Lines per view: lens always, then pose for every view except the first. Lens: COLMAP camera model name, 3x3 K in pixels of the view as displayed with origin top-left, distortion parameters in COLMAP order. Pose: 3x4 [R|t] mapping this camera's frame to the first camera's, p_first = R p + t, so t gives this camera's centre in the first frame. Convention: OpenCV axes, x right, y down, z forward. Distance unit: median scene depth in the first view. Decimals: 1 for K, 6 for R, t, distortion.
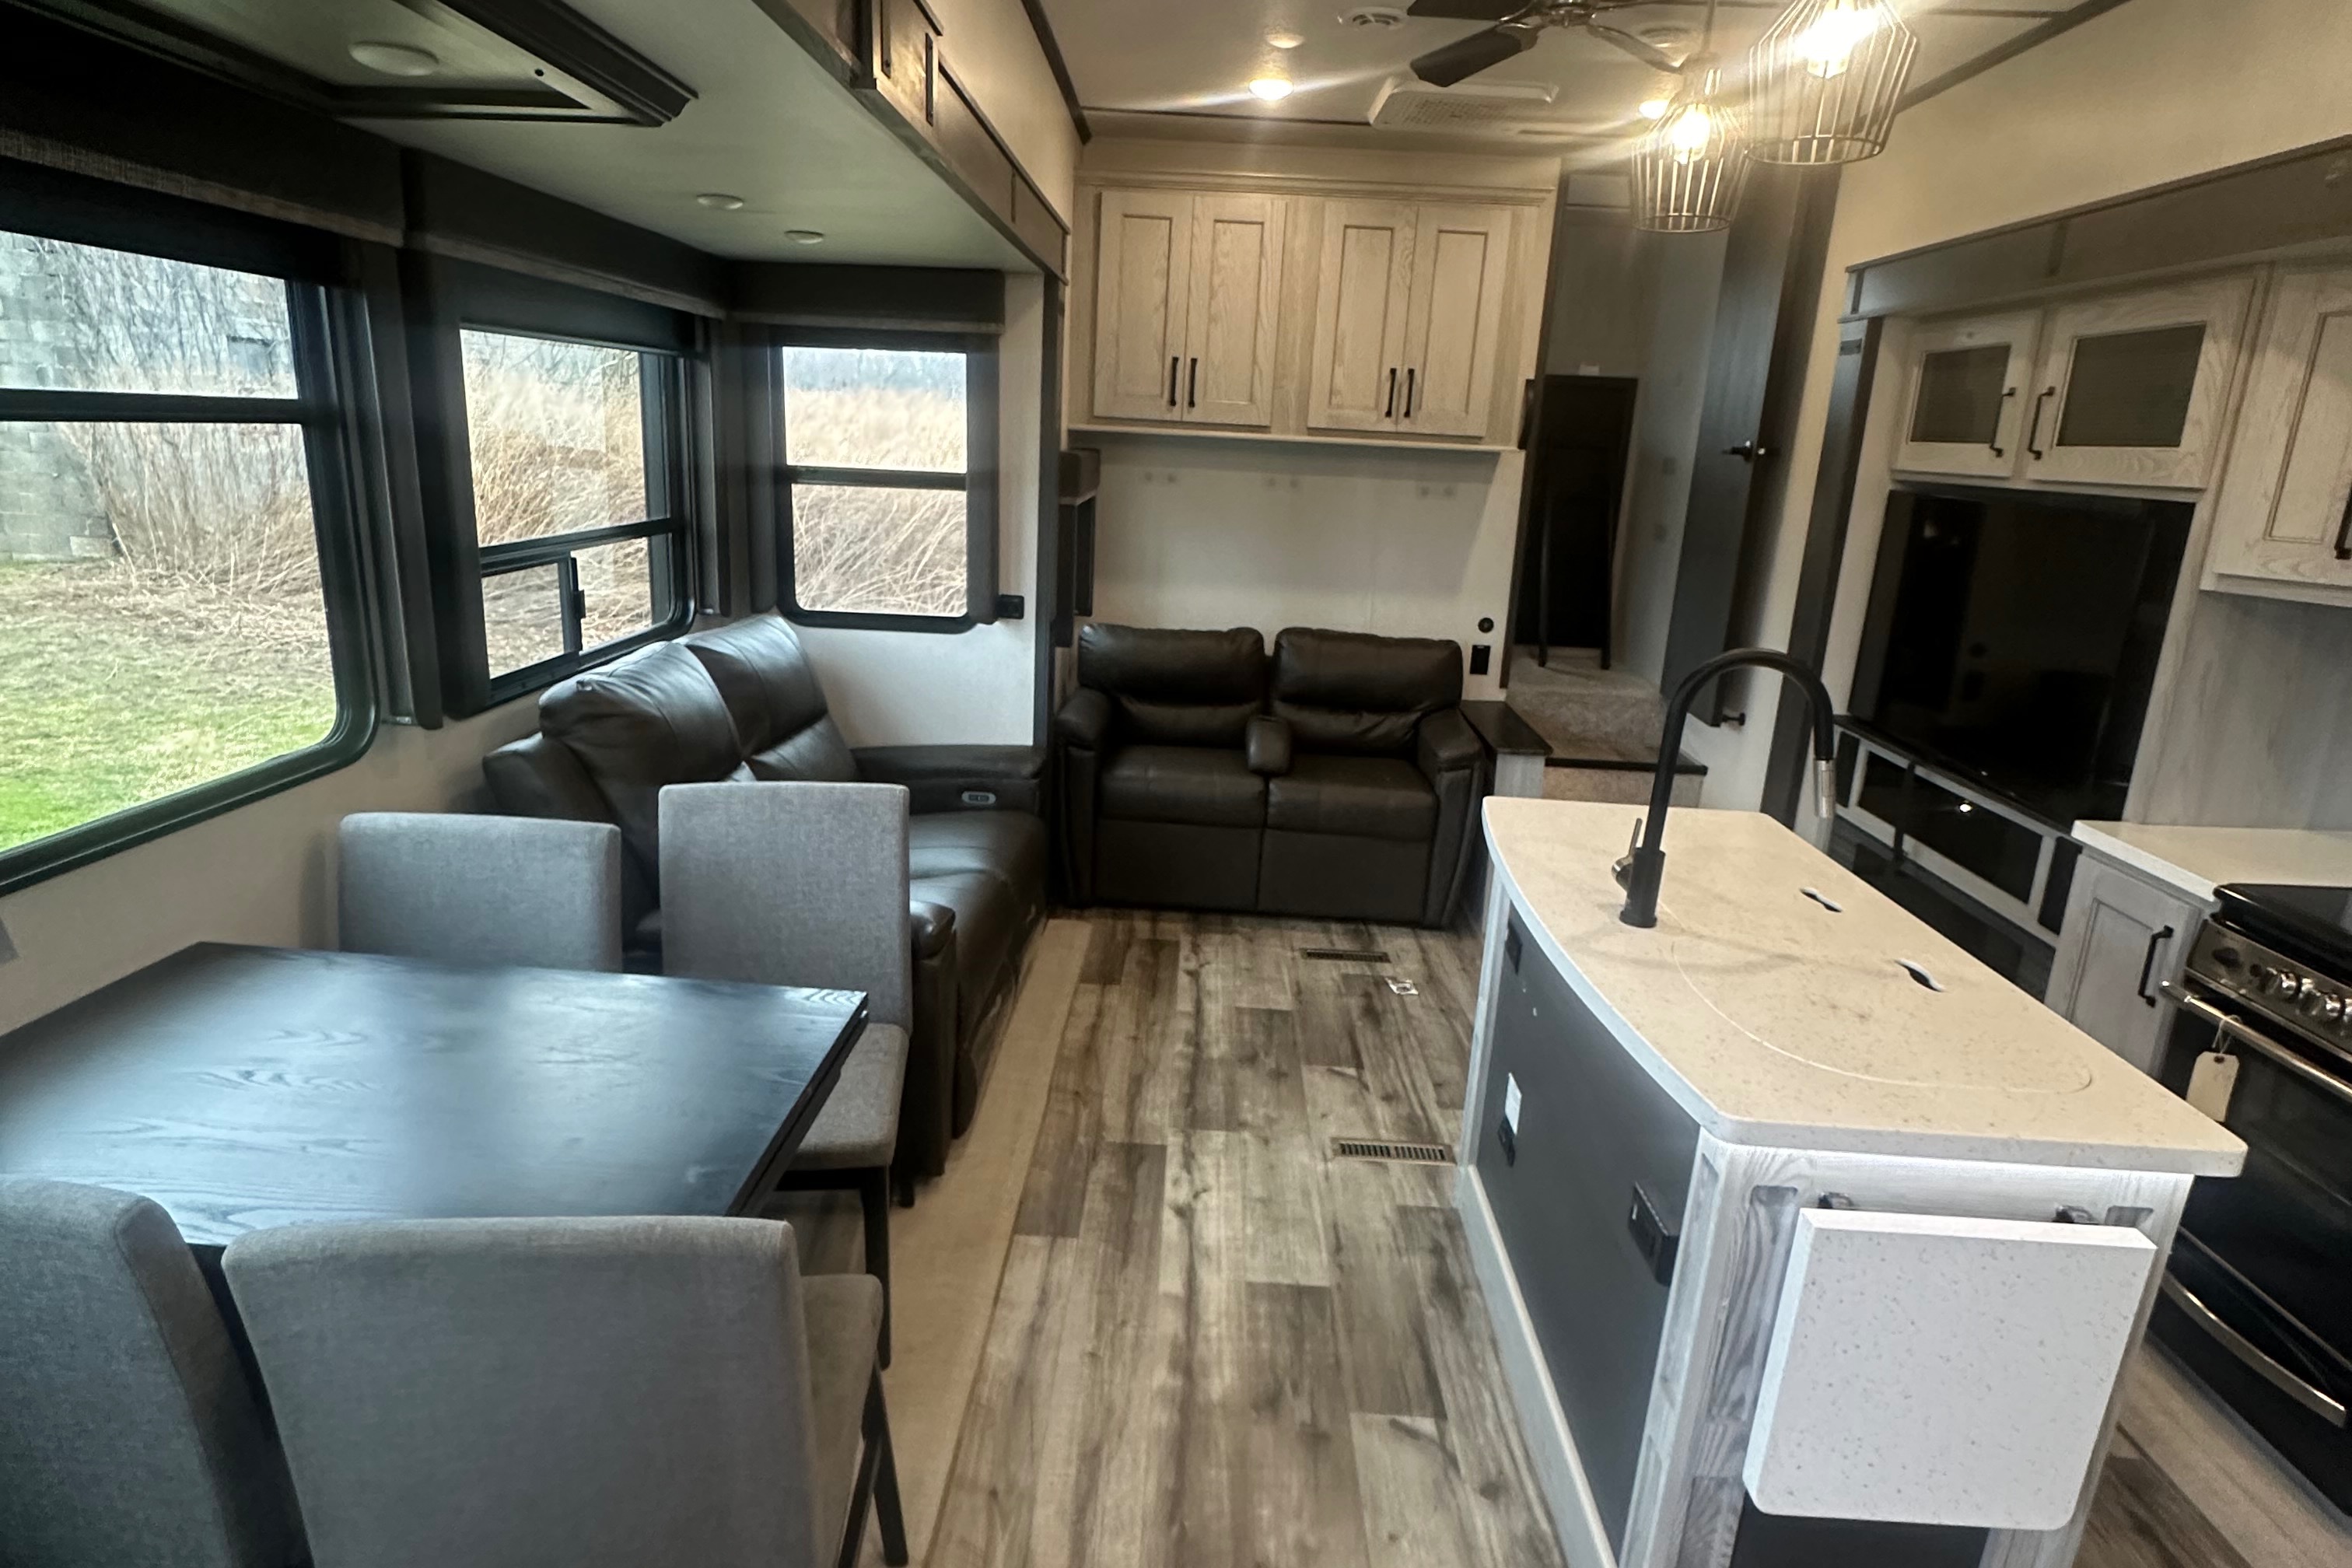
lens RADIAL K [[1267.8, 0, 1174.2], [0, 1267.8, 775.3], [0, 0, 1]] dist [0.000590, -0.000533]
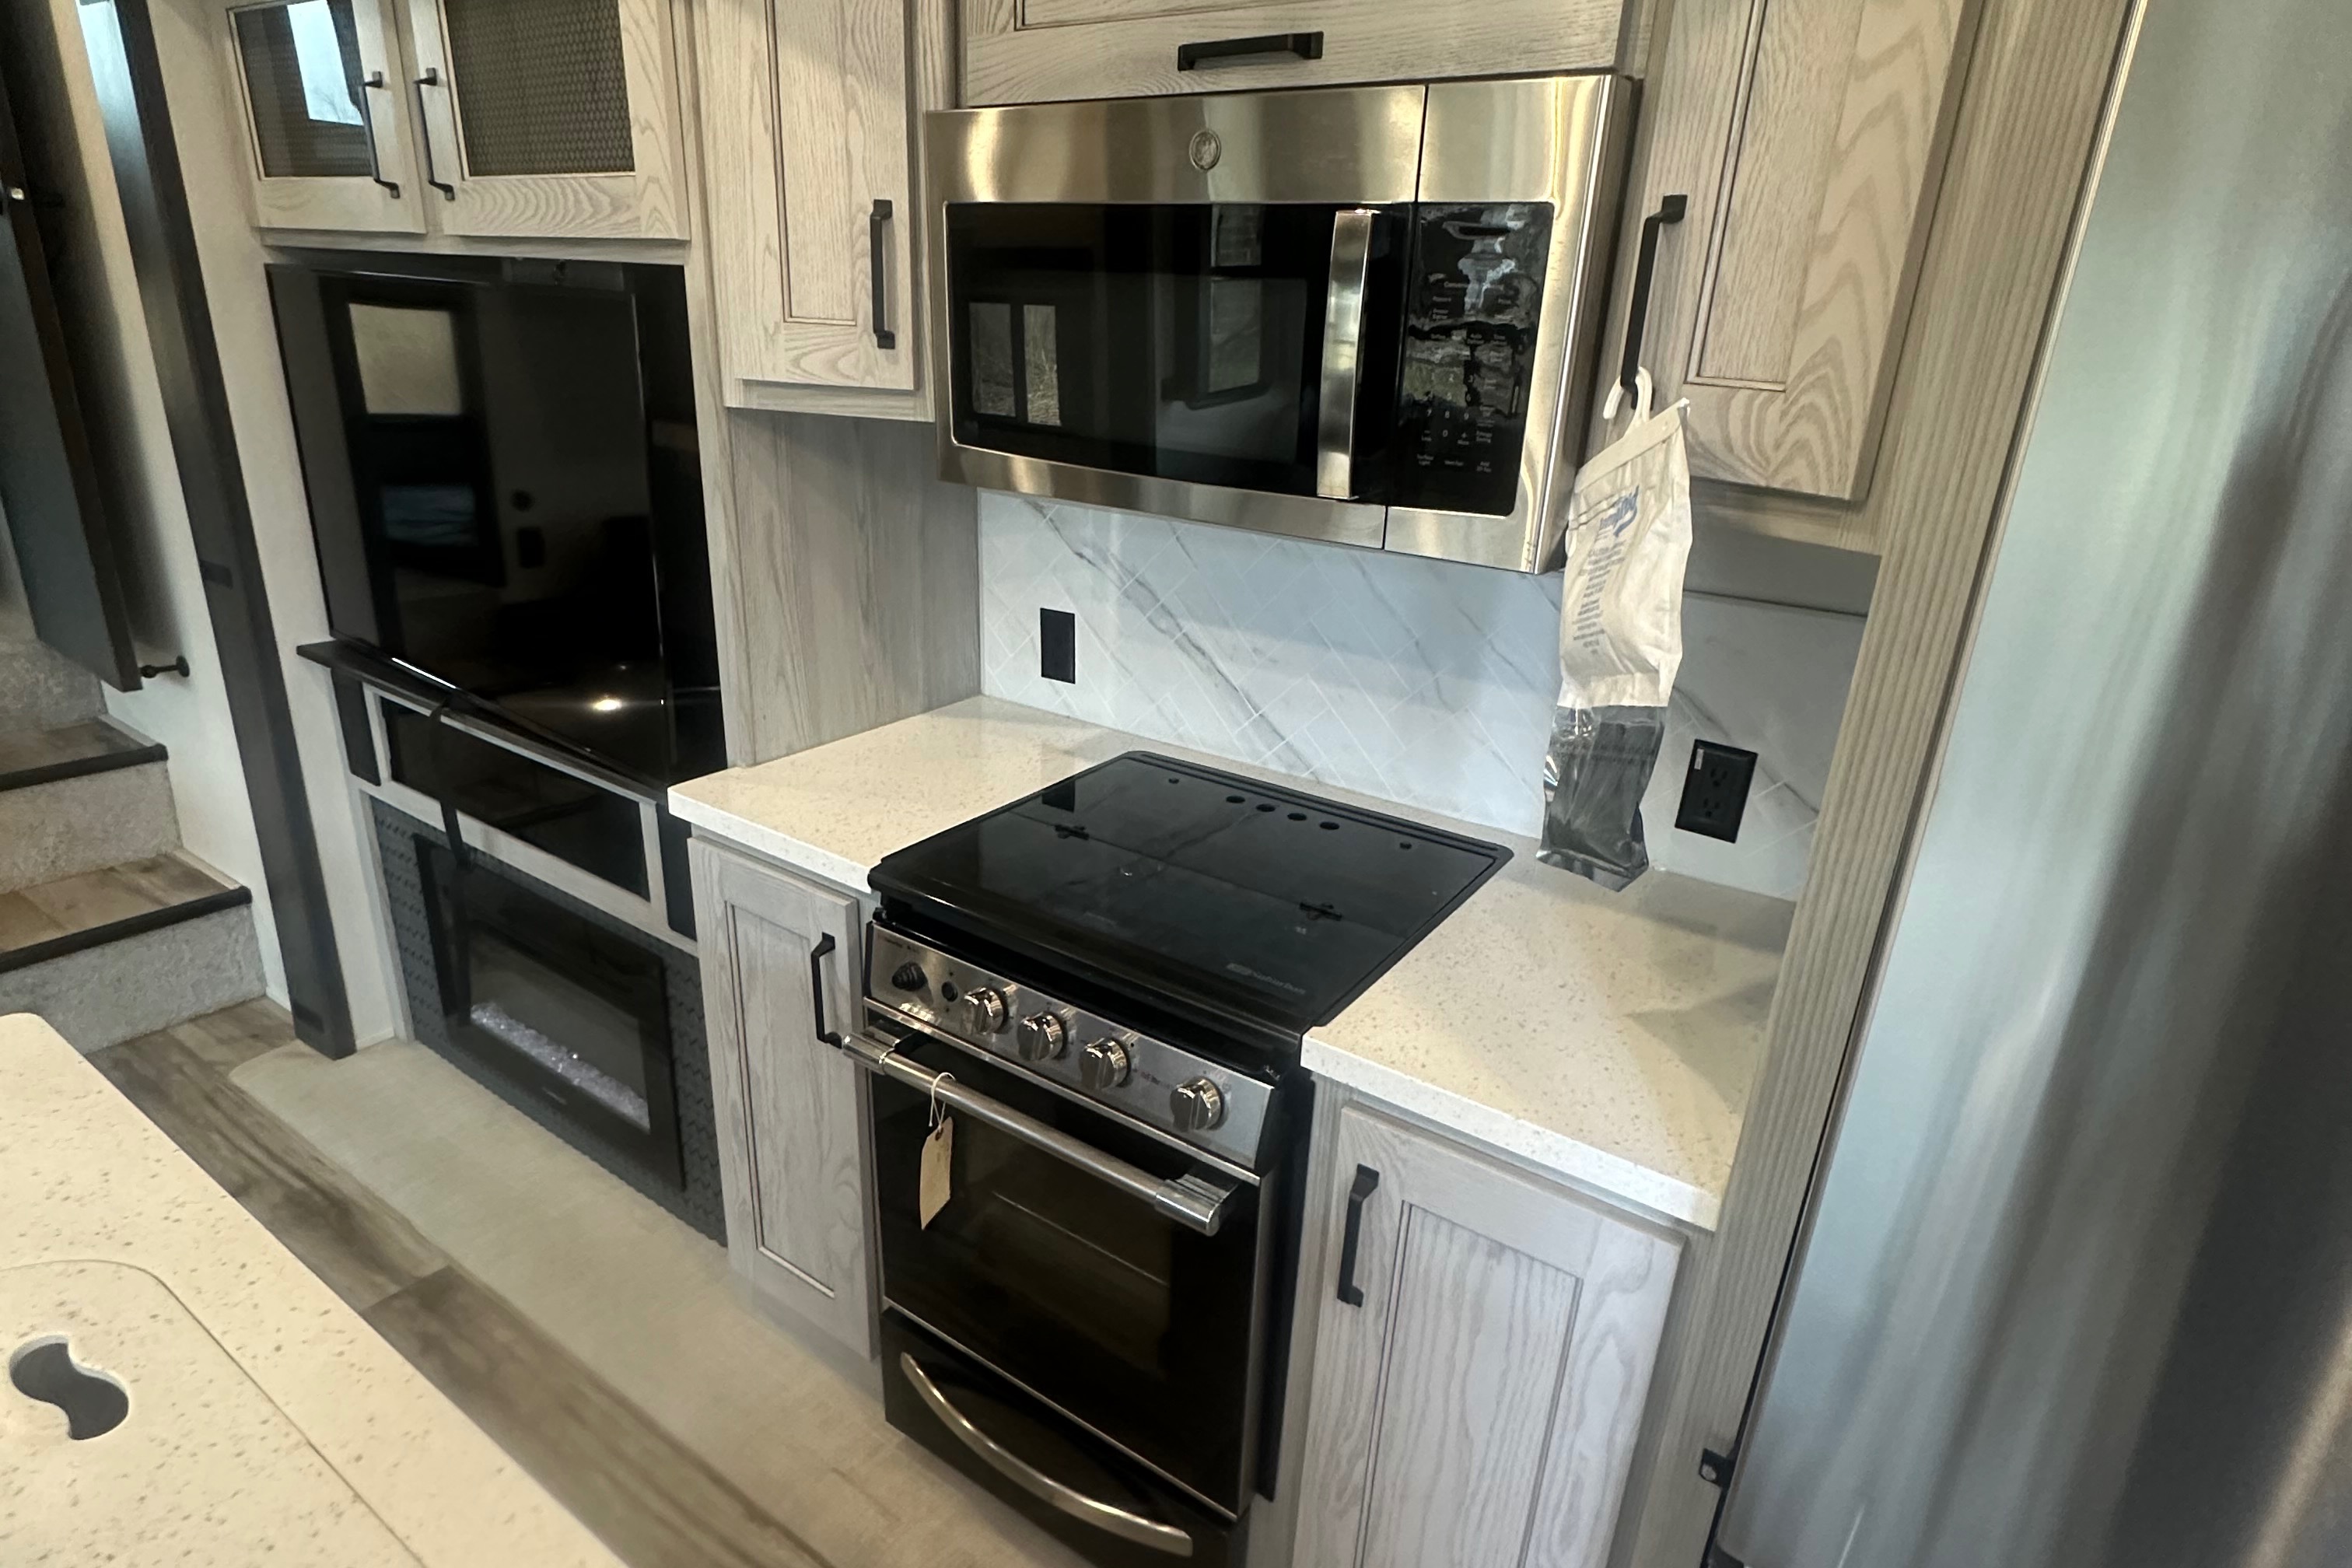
lens RADIAL K [[1267.8, 0, 1174.6], [0, 1267.8, 788.5], [0, 0, 1]] dist [0.000590, -0.000533]
pose [[0.549216, -0.304116, 0.778380, 0.367210], [0.191693, 0.952443, 0.236867, -0.069596], [-0.813398, 0.019119, 0.581394, 0.436719]]
